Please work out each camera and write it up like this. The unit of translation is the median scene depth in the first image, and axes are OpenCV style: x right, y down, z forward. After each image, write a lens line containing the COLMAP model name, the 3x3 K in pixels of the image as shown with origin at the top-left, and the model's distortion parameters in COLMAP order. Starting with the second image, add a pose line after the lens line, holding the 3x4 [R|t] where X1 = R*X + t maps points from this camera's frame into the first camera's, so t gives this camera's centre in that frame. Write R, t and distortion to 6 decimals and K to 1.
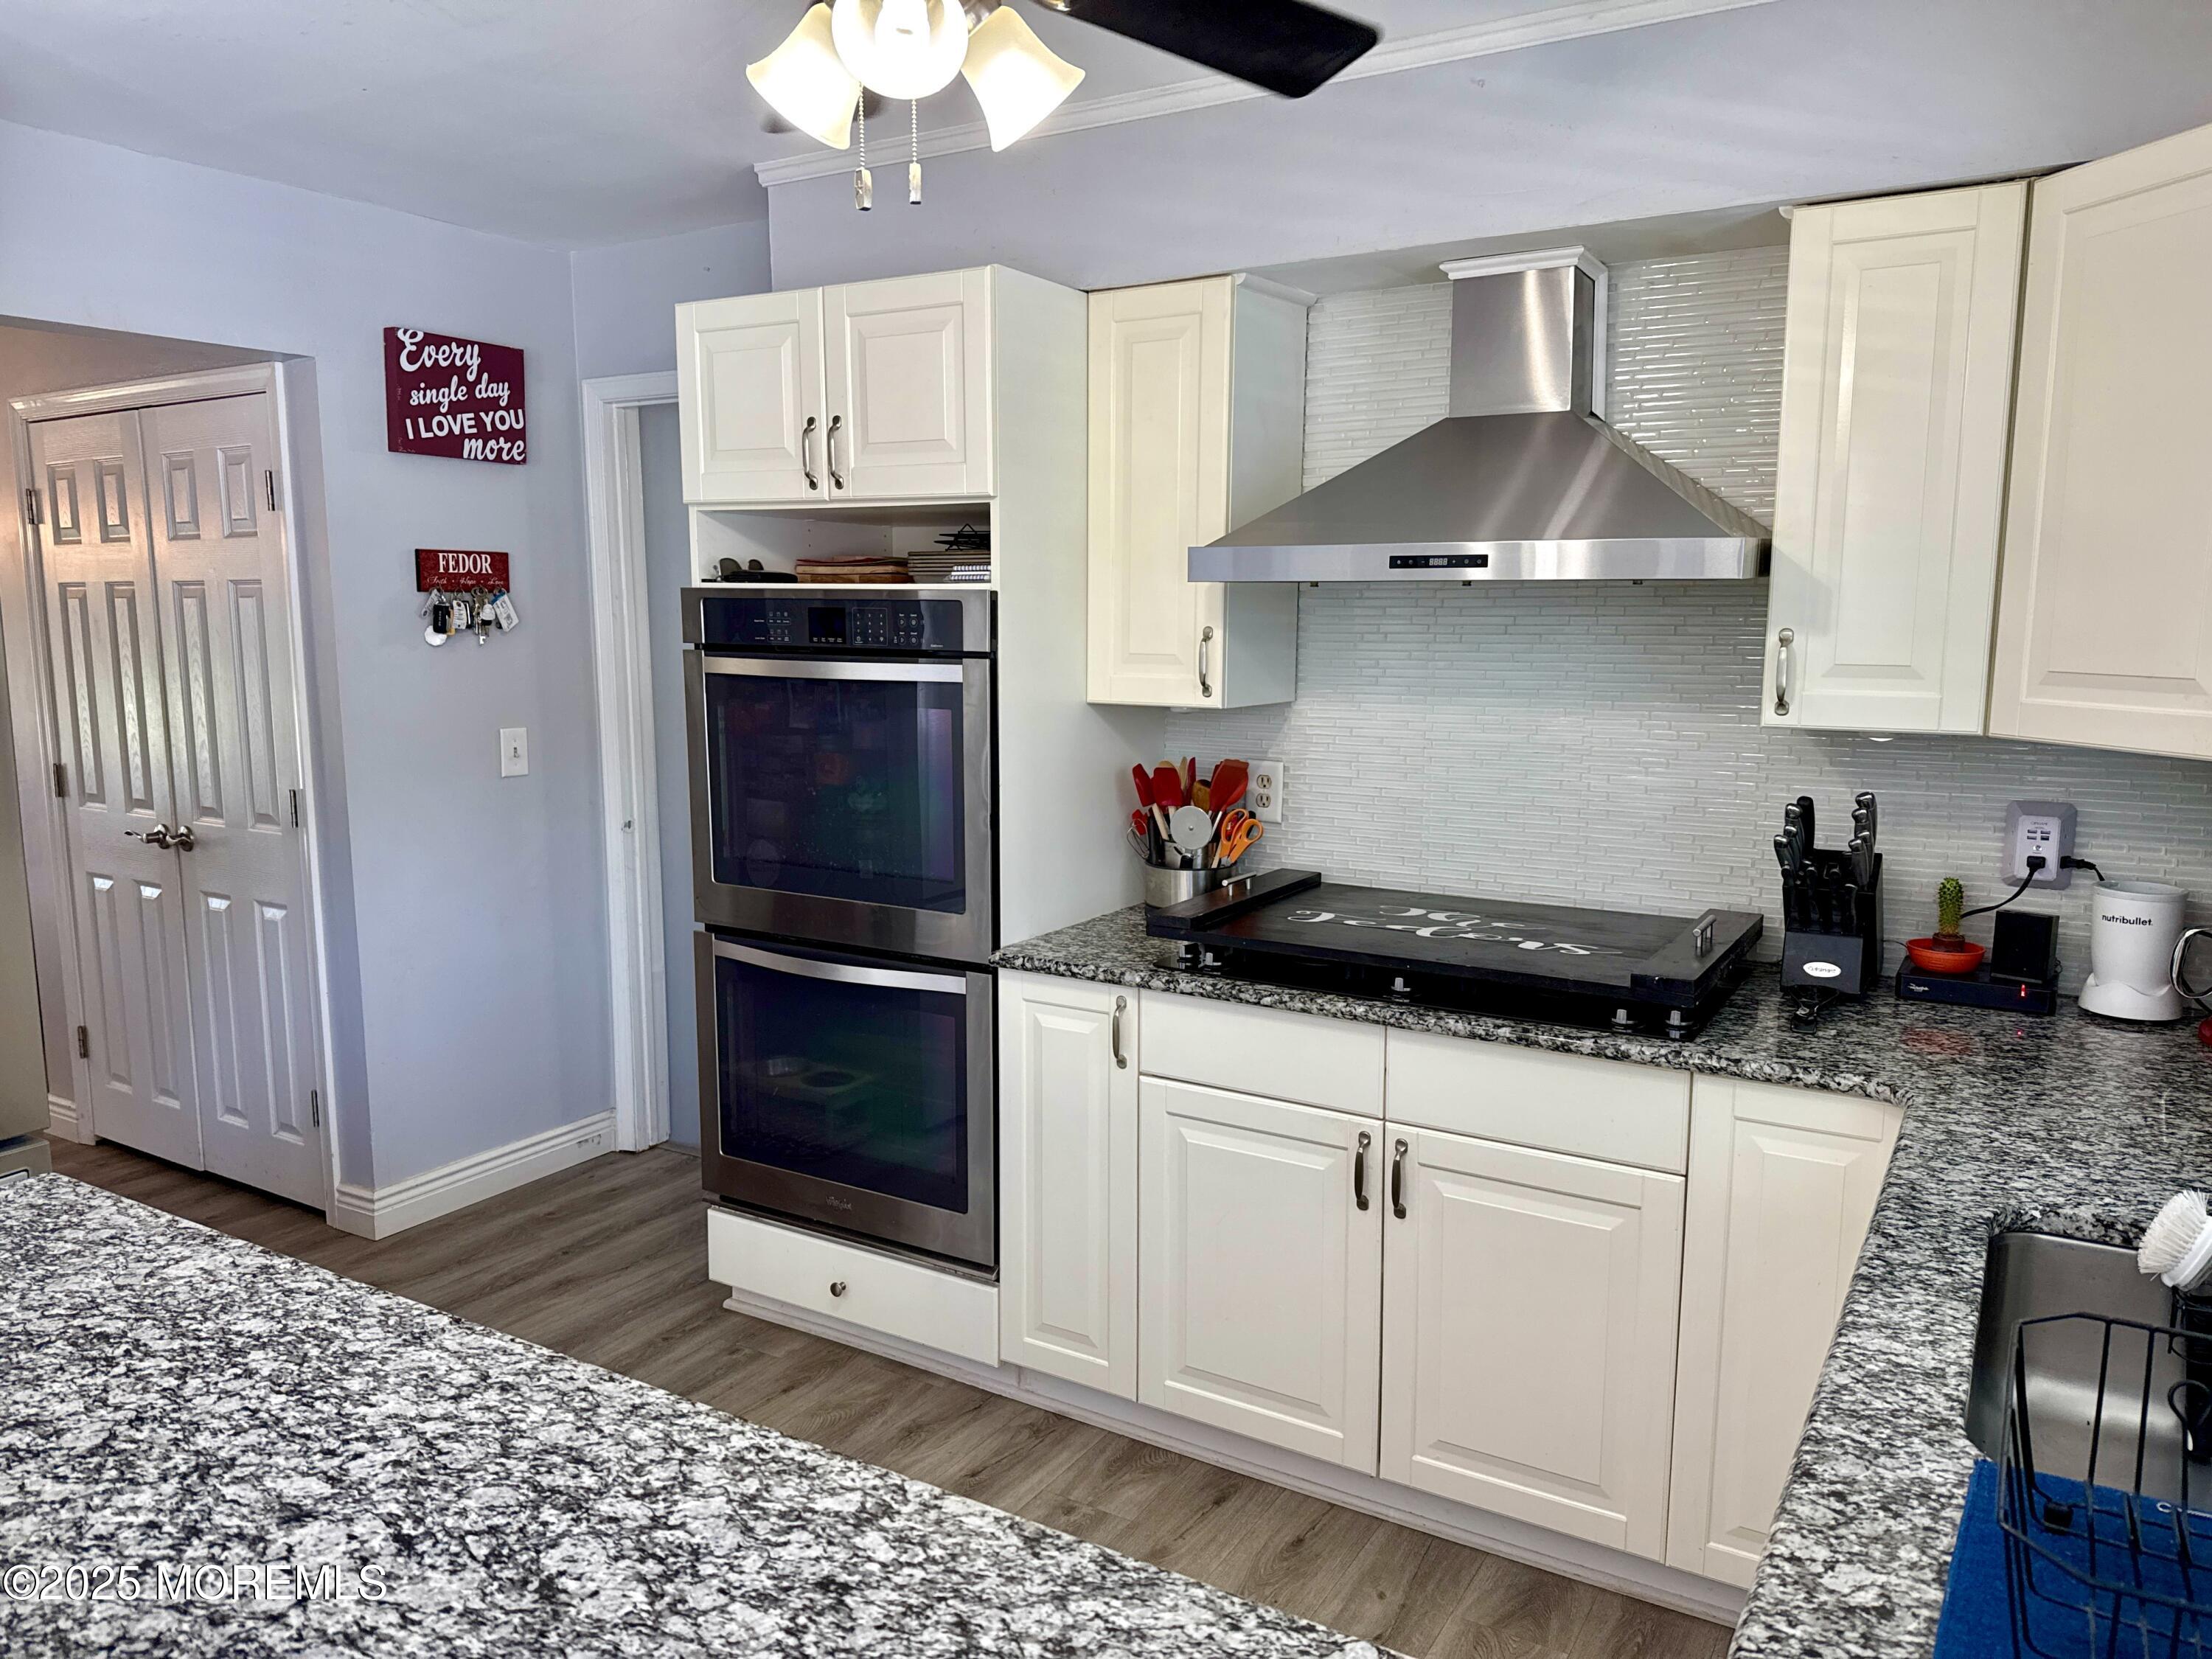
lens RADIAL K [[1552.9, 0, 1105.3], [0, 1552.9, 831.6], [0, 0, 1]] dist [0.060347, -0.059577]
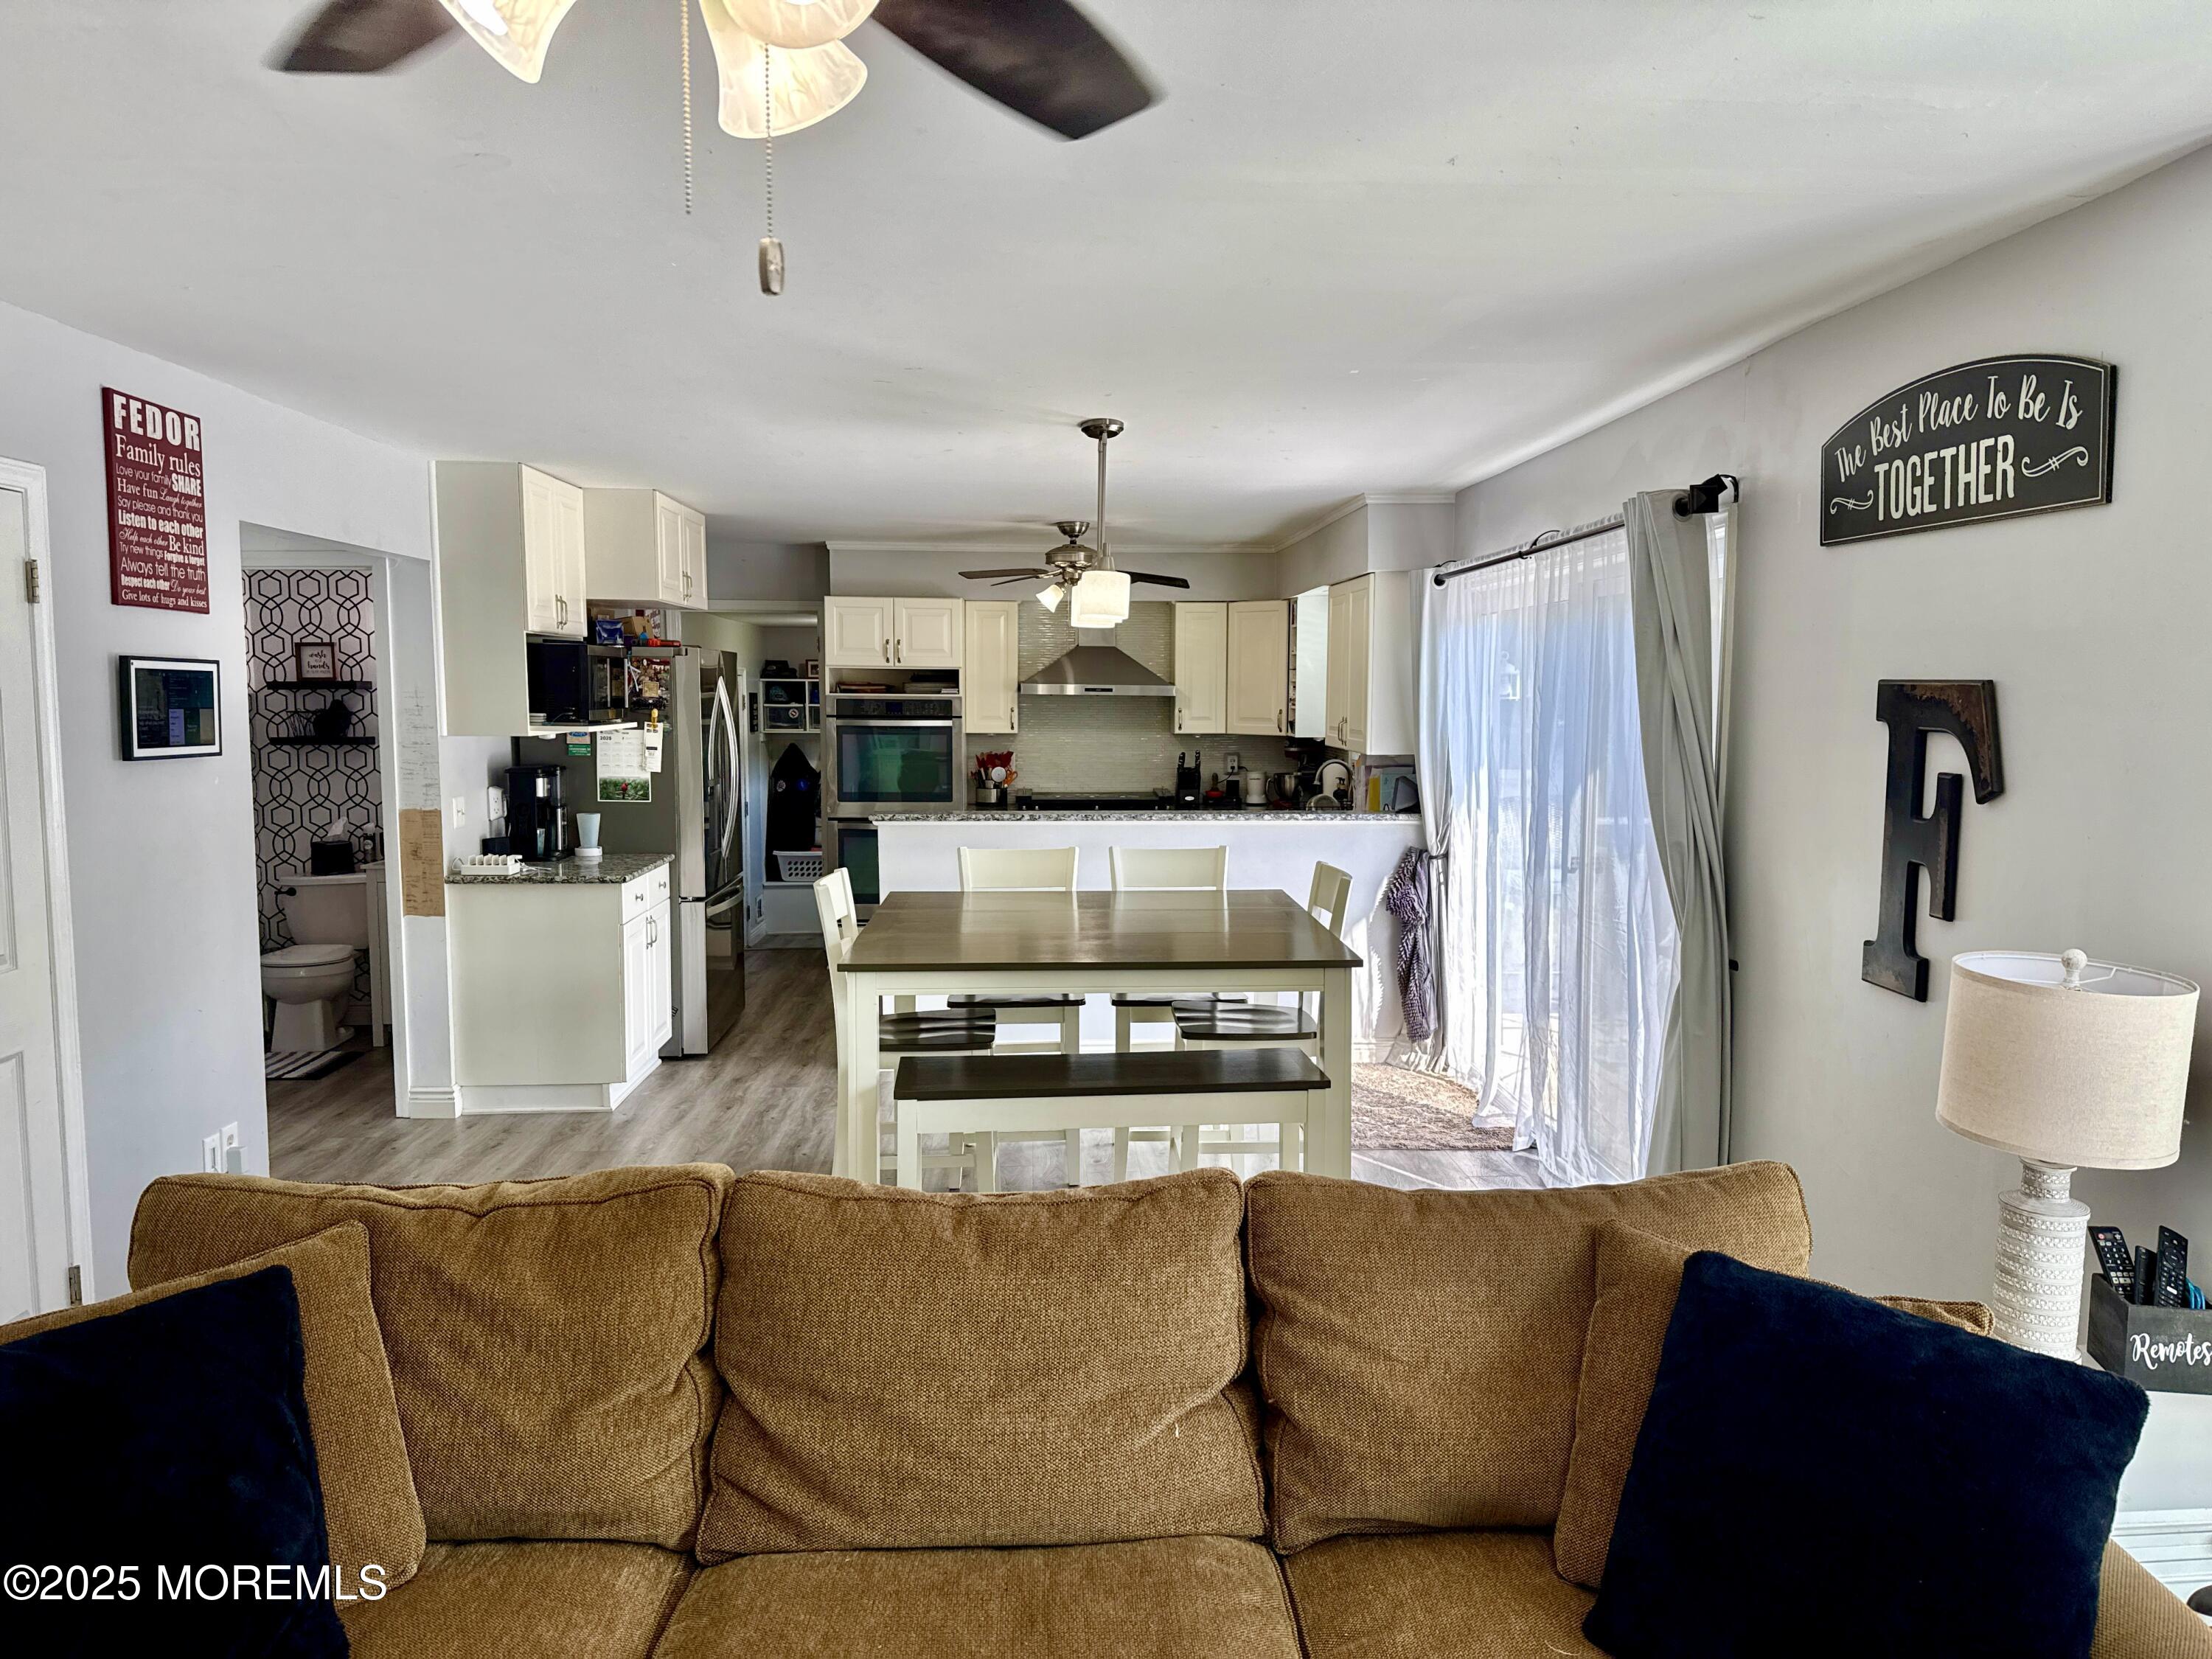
lens RADIAL K [[1552.9, 0, 1113.1], [0, 1552.9, 839.6], [0, 0, 1]] dist [0.060347, -0.059577]
pose [[0.829249, -0.050148, 0.556624, -1.931176], [0.075493, 0.996889, -0.022656, 0.279925], [-0.553756, 0.060809, 0.830455, -2.162904]]
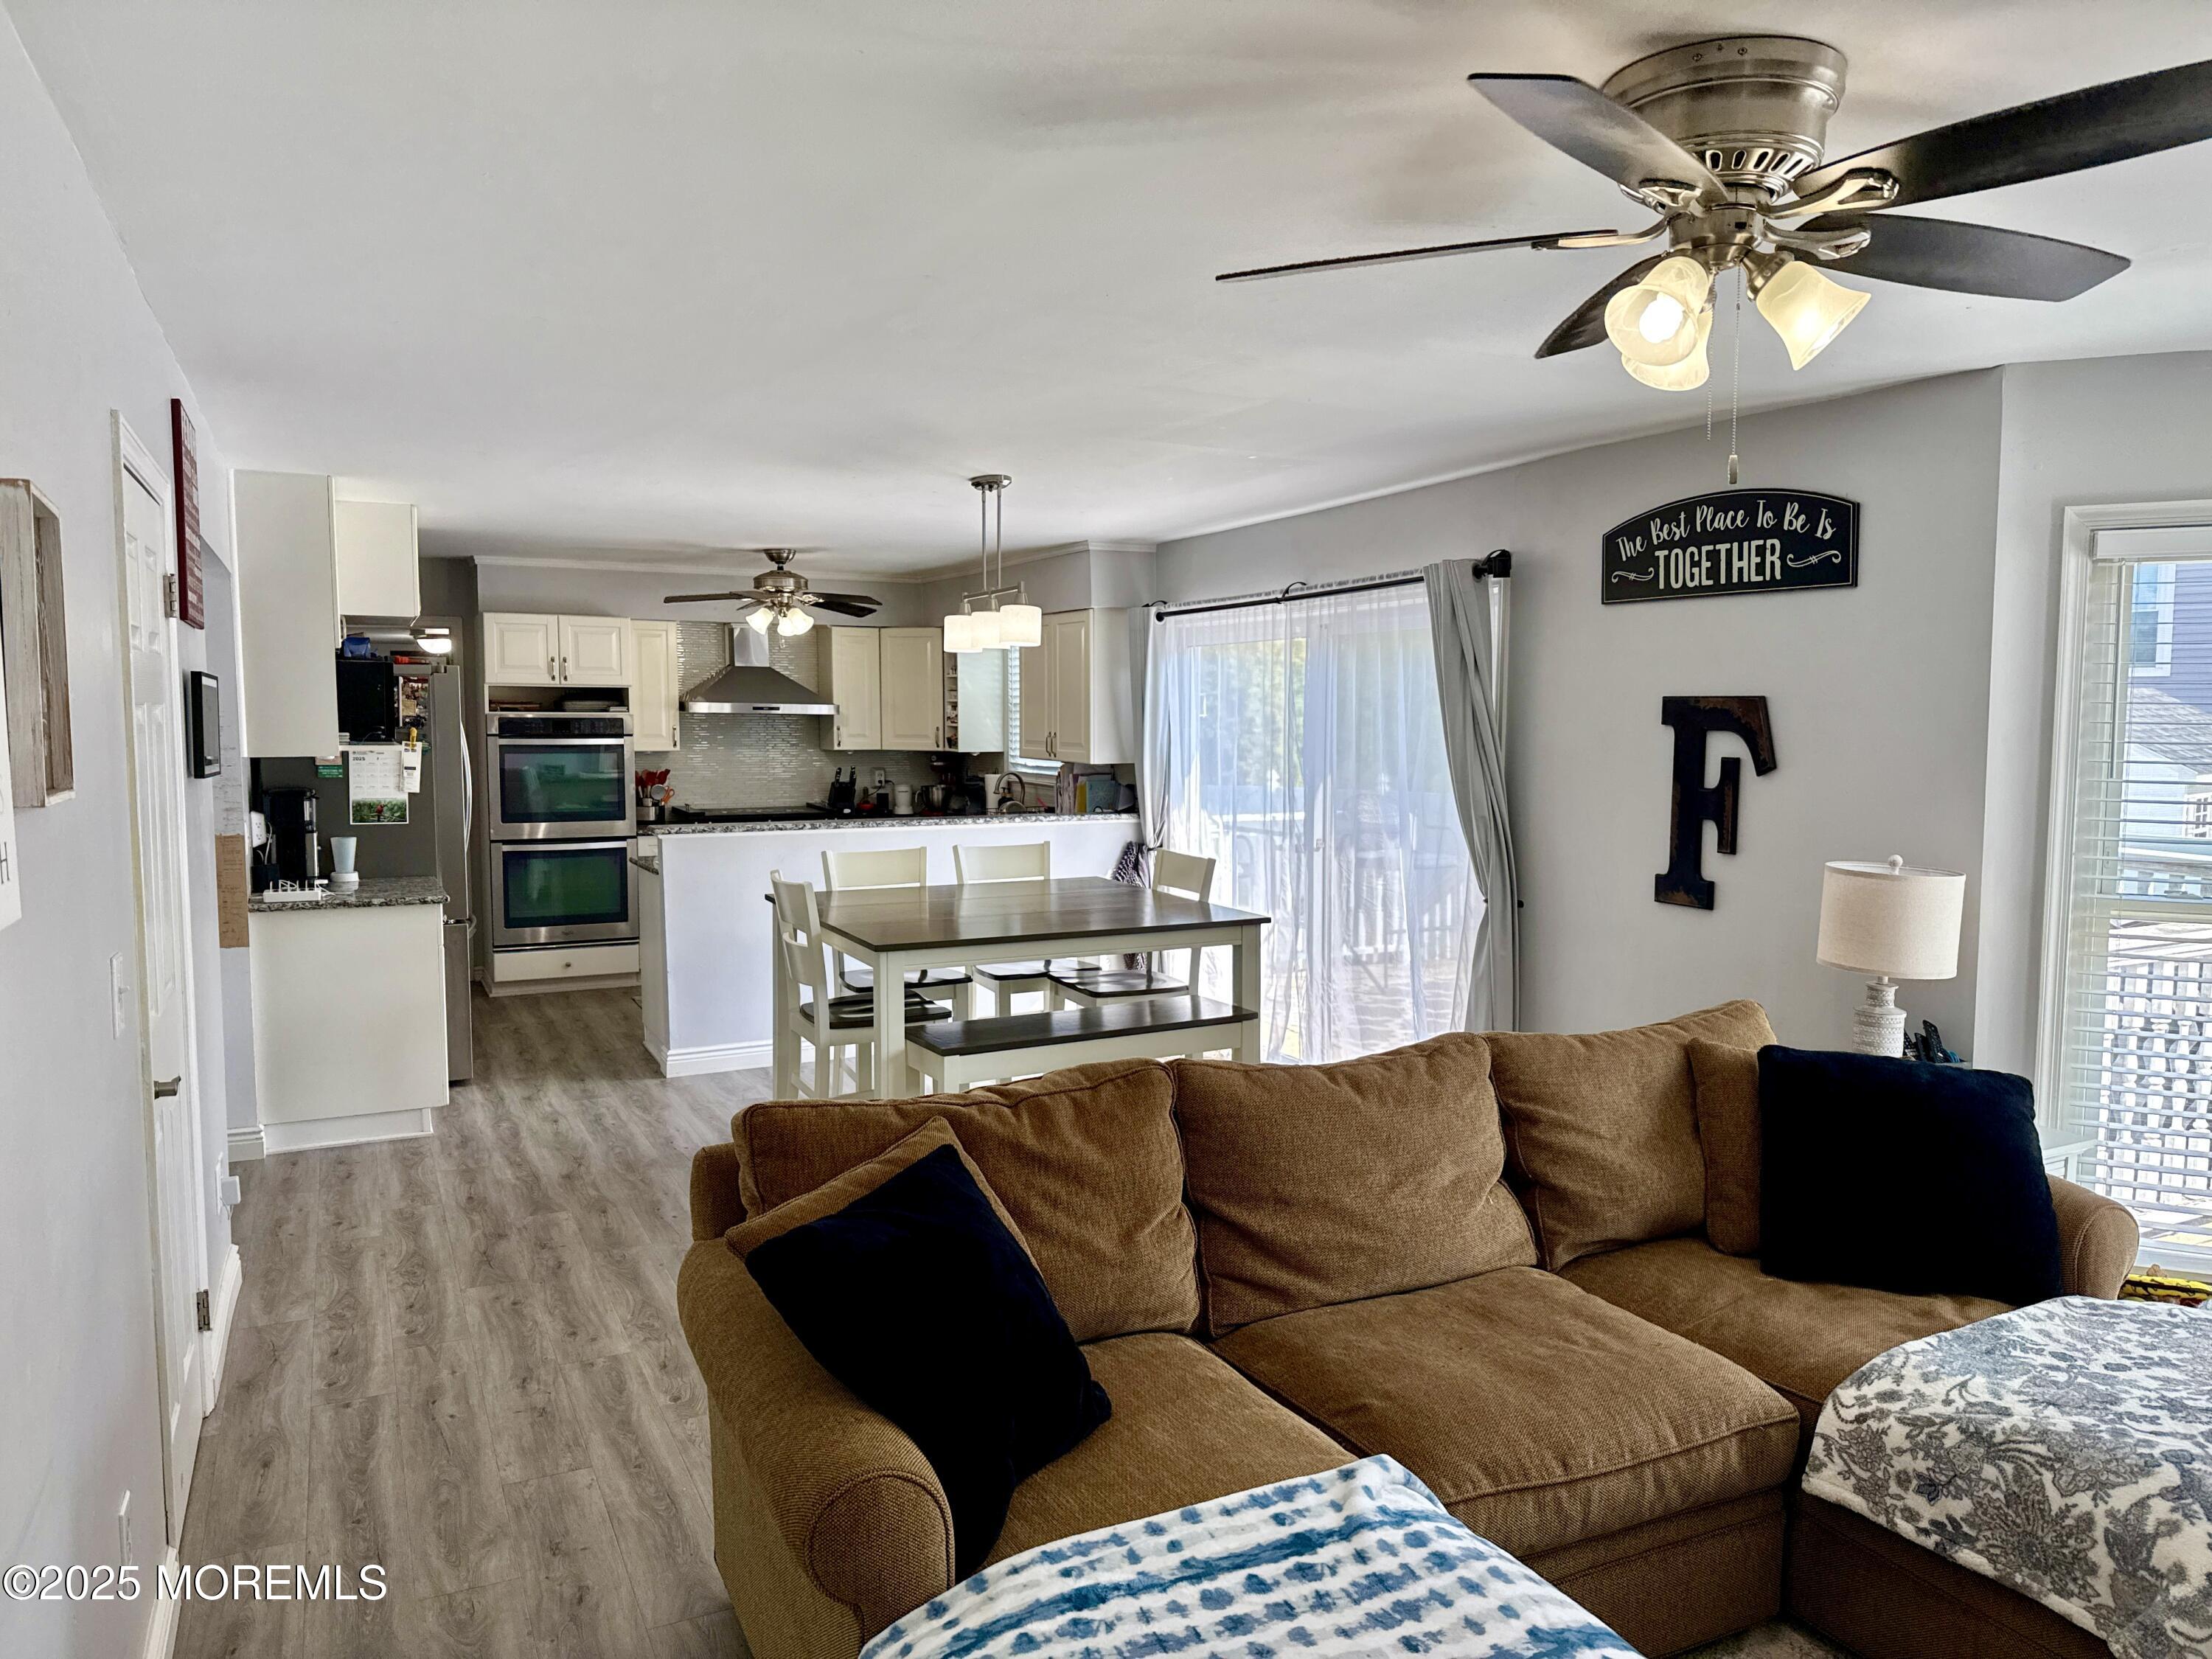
lens RADIAL K [[1552.9, 0, 1127.5], [0, 1552.9, 834.0], [0, 0, 1]] dist [0.060347, -0.059577]
pose [[0.545577, -0.064335, 0.835587, -2.679792], [0.118955, 0.992899, -0.001222, 0.256991], [-0.829575, 0.100064, 0.549356, -1.918152]]
